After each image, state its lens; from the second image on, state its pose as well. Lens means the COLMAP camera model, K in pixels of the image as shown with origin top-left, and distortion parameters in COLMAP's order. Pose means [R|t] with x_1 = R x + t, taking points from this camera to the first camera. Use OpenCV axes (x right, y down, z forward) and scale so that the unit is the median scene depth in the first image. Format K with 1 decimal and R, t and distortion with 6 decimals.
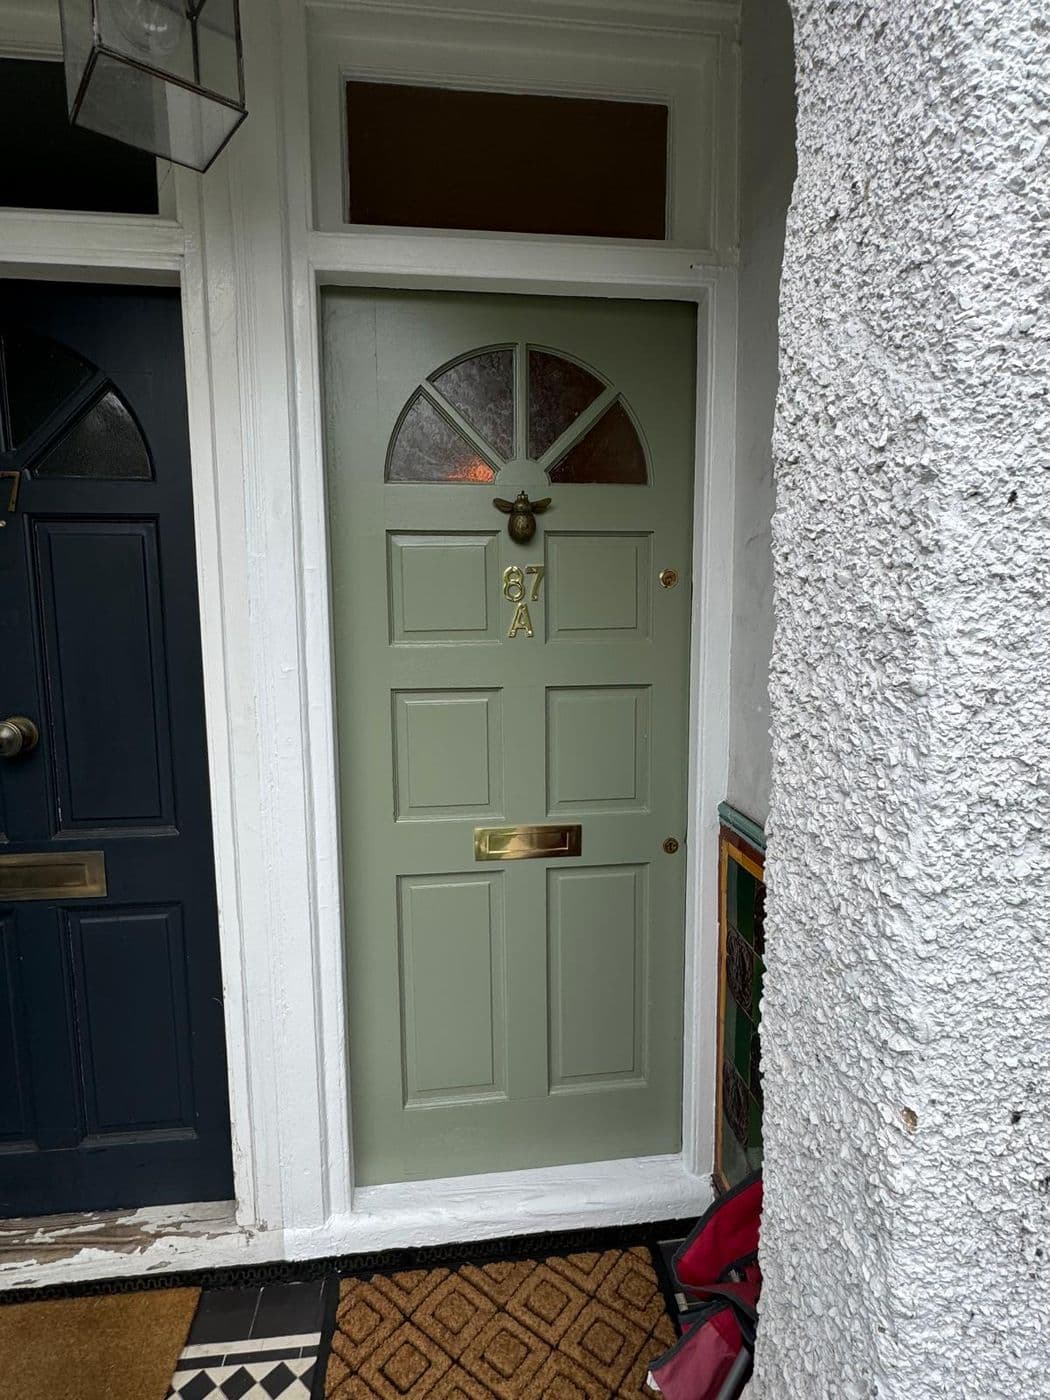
lens RADIAL K [[737.8, 0, 526.6], [0, 737.8, 697.5], [0, 0, 1]] dist [0.000367, 0.000893]
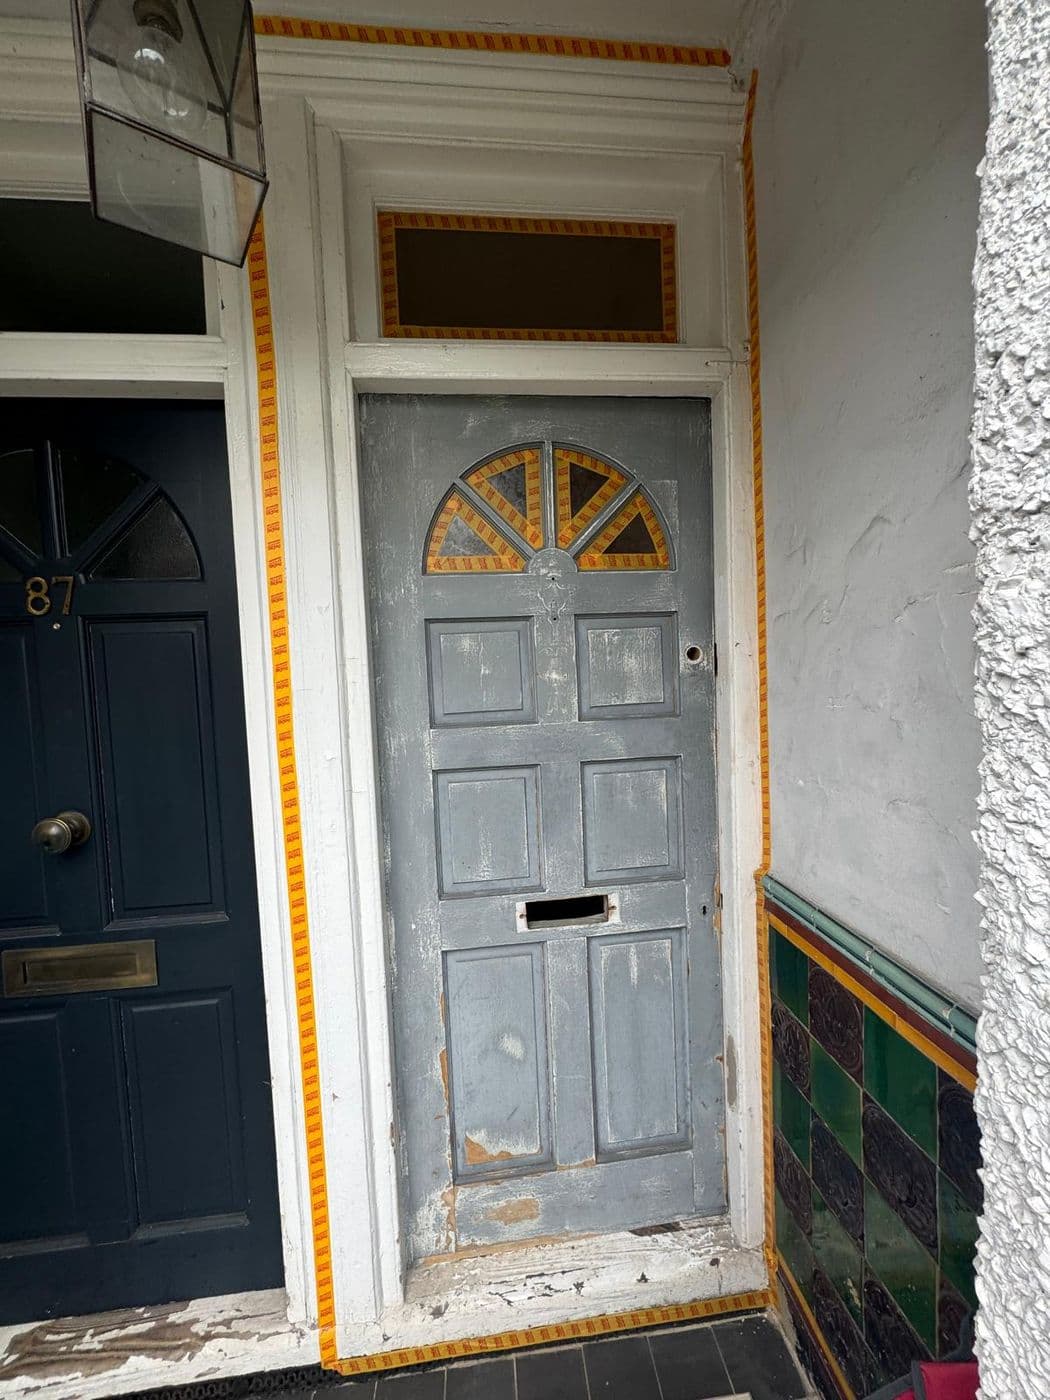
lens RADIAL K [[555.2, 0, 525.1], [0, 555.2, 698.2], [0, 0, 1]] dist [0.000355, 0.000330]
pose [[0.999361, -0.033569, -0.012296, -0.041059], [0.032710, 0.997385, -0.064439, -0.058385], [0.014427, 0.063996, 0.997846, 0.220155]]
